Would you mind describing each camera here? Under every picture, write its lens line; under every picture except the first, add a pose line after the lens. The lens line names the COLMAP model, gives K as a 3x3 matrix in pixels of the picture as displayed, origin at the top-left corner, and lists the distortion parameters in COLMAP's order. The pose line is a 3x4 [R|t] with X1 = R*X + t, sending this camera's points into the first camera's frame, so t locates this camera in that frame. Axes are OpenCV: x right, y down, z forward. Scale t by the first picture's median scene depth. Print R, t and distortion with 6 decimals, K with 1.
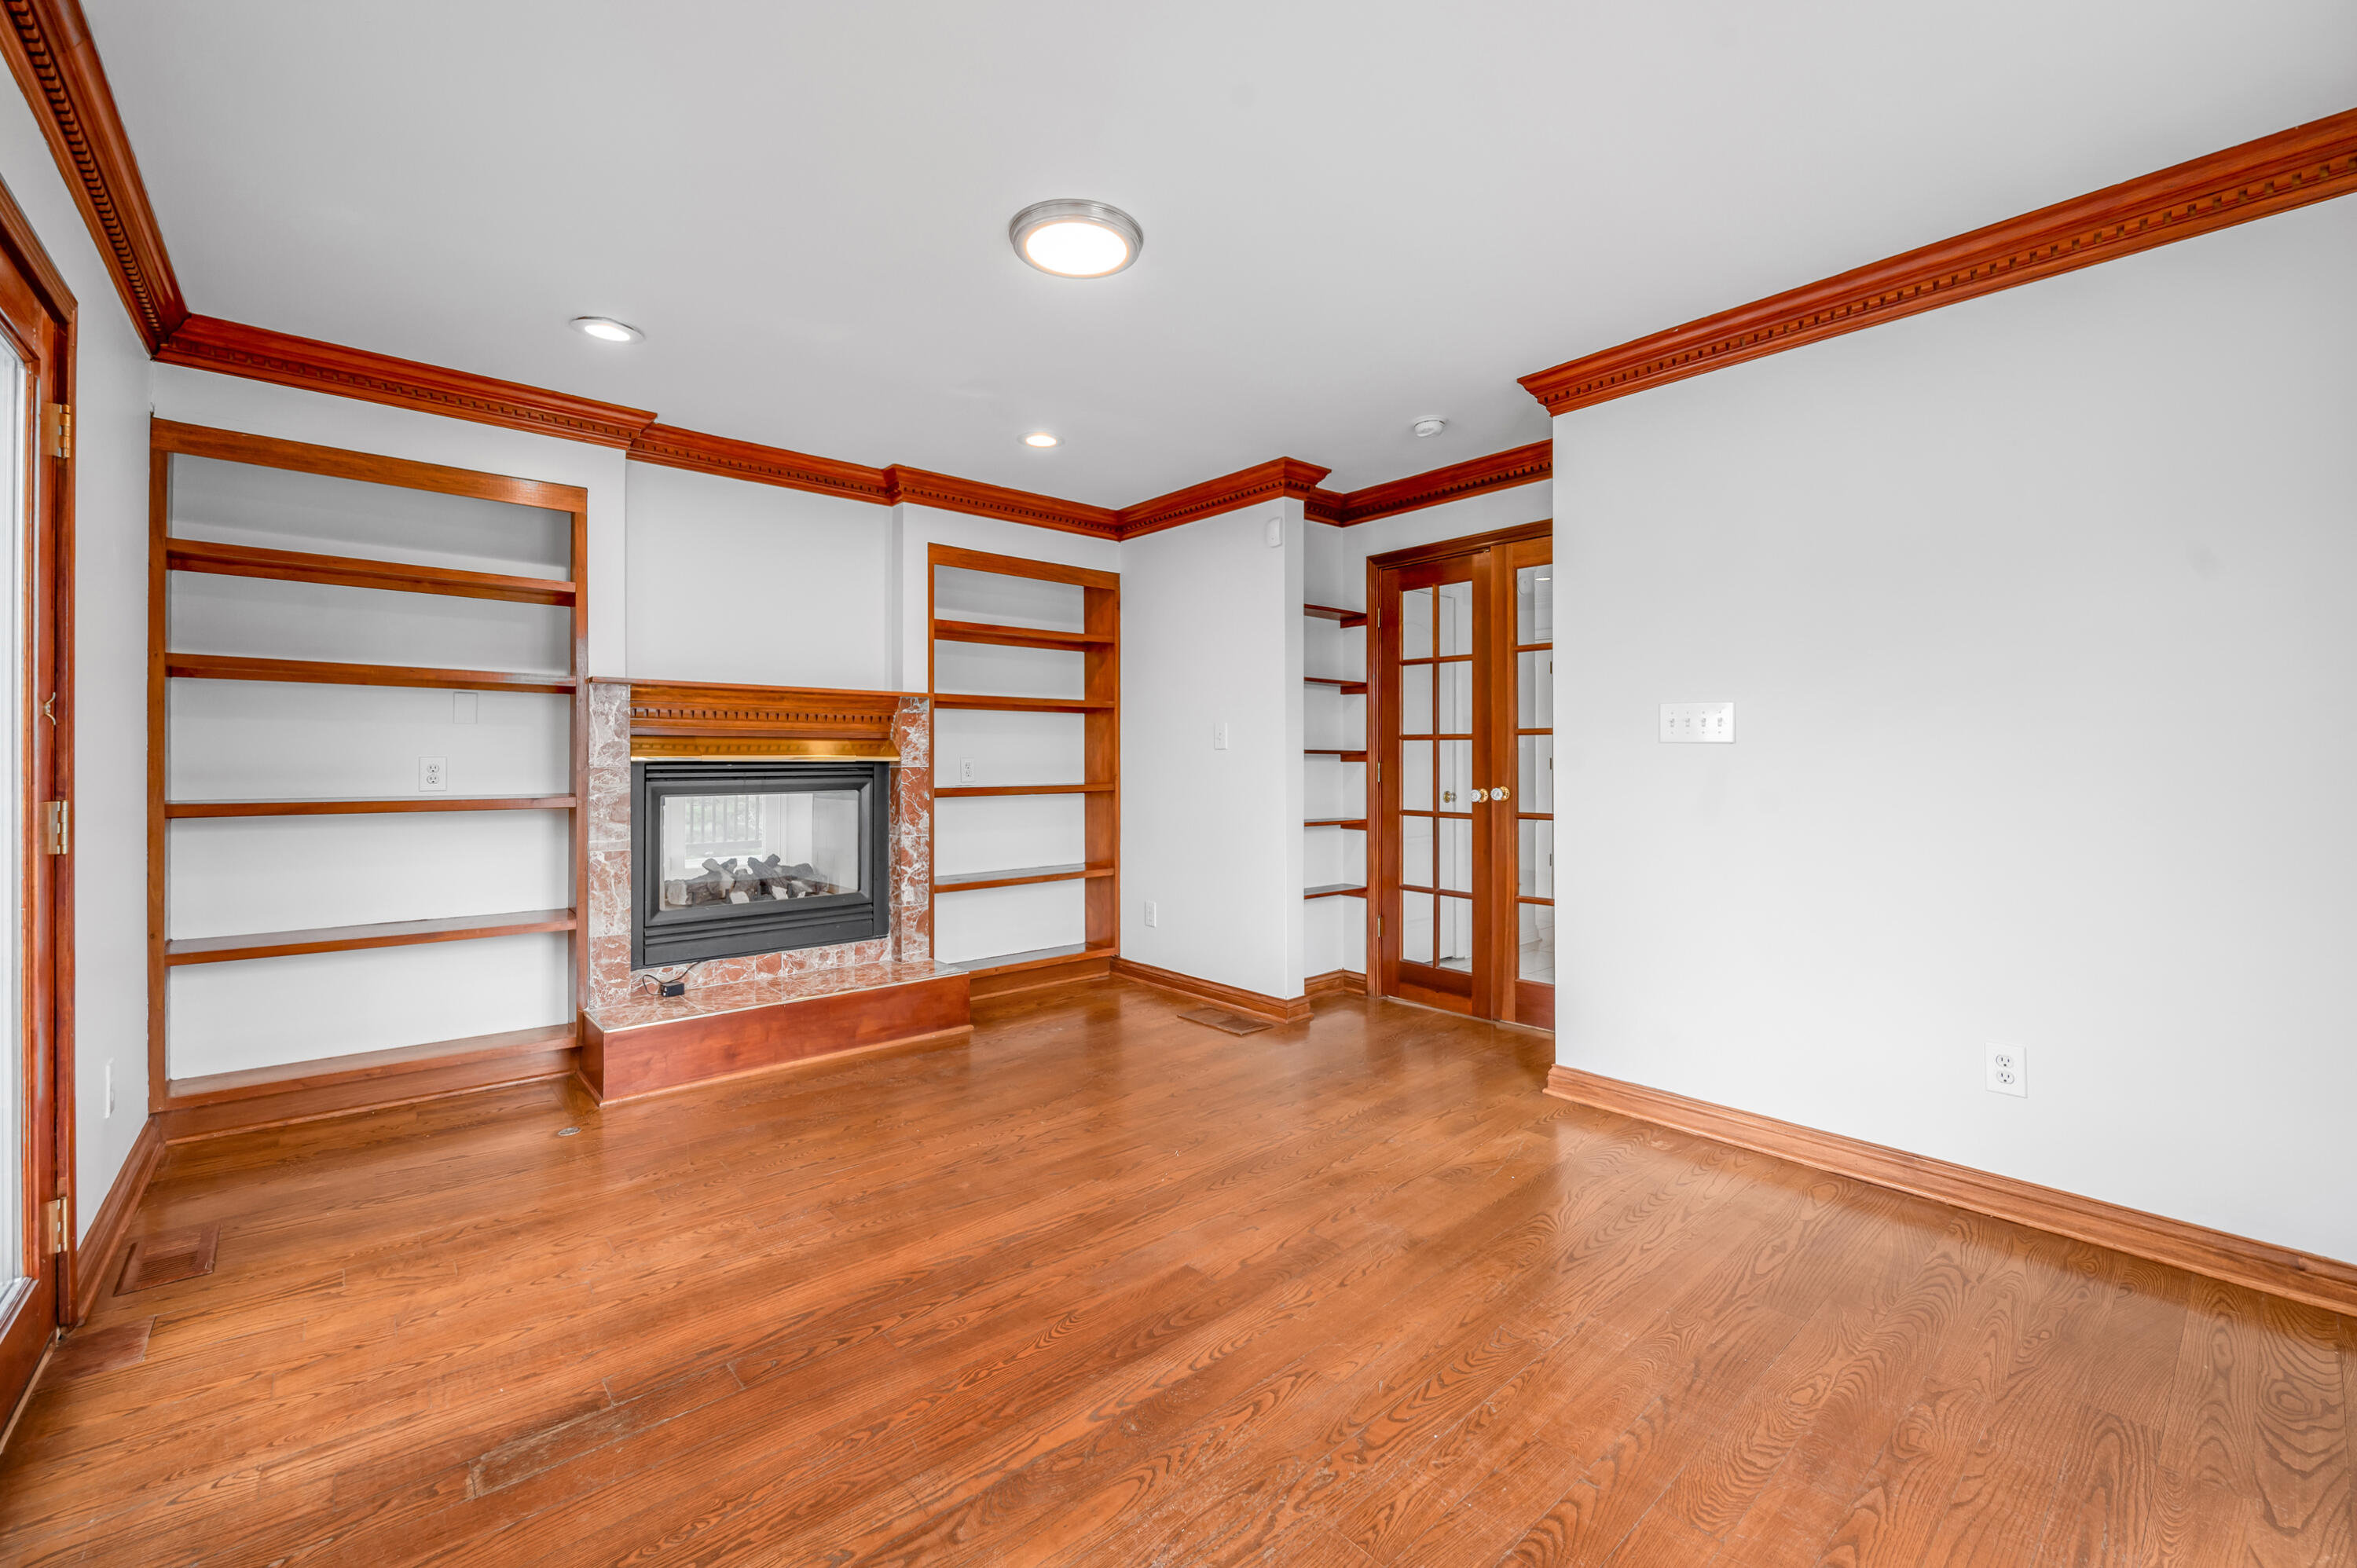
lens RADIAL K [[1056.6, 0, 1180.5], [0, 1056.6, 760.9], [0, 0, 1]] dist [-0.002069, 0.000011]
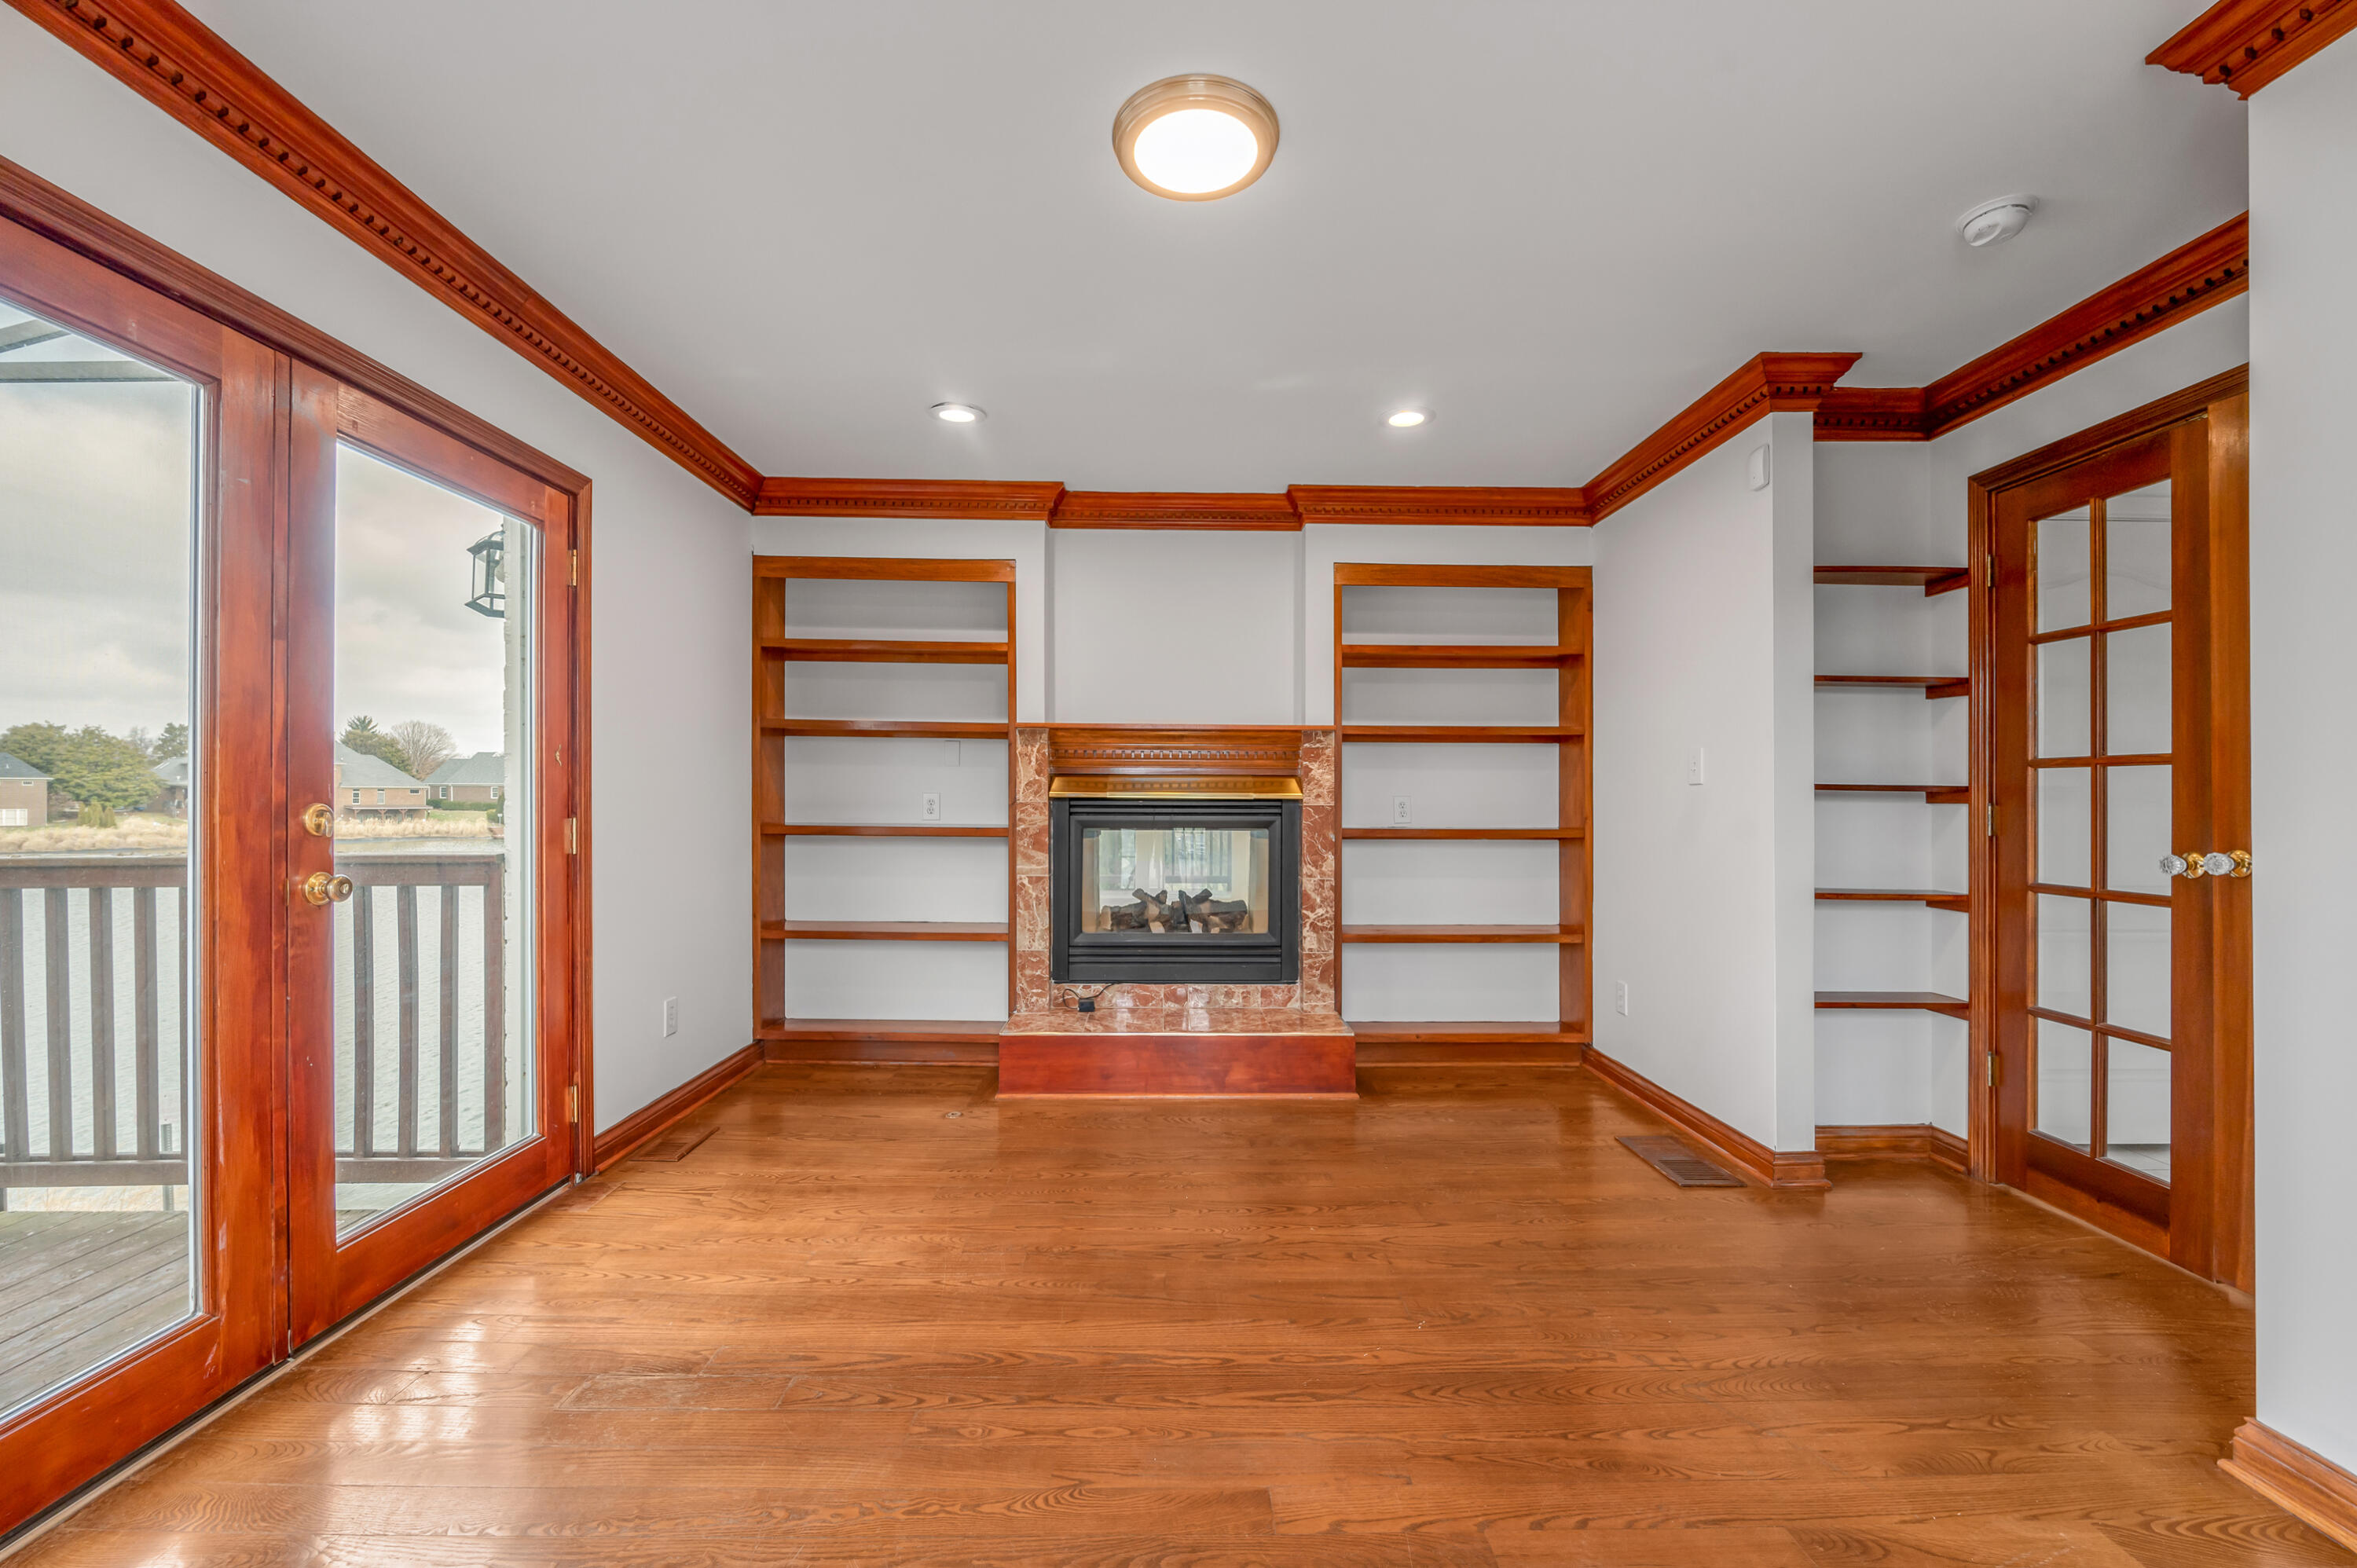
lens RADIAL K [[984.3, 0, 1181.9], [0, 984.3, 803.5], [0, 0, 1]] dist [-0.002634, 0.000060]
pose [[0.736639, 0.006365, -0.676256, 0.247038], [-0.008375, 0.999965, 0.000289, 0.004969], [0.676234, 0.005451, 0.736667, 0.275133]]
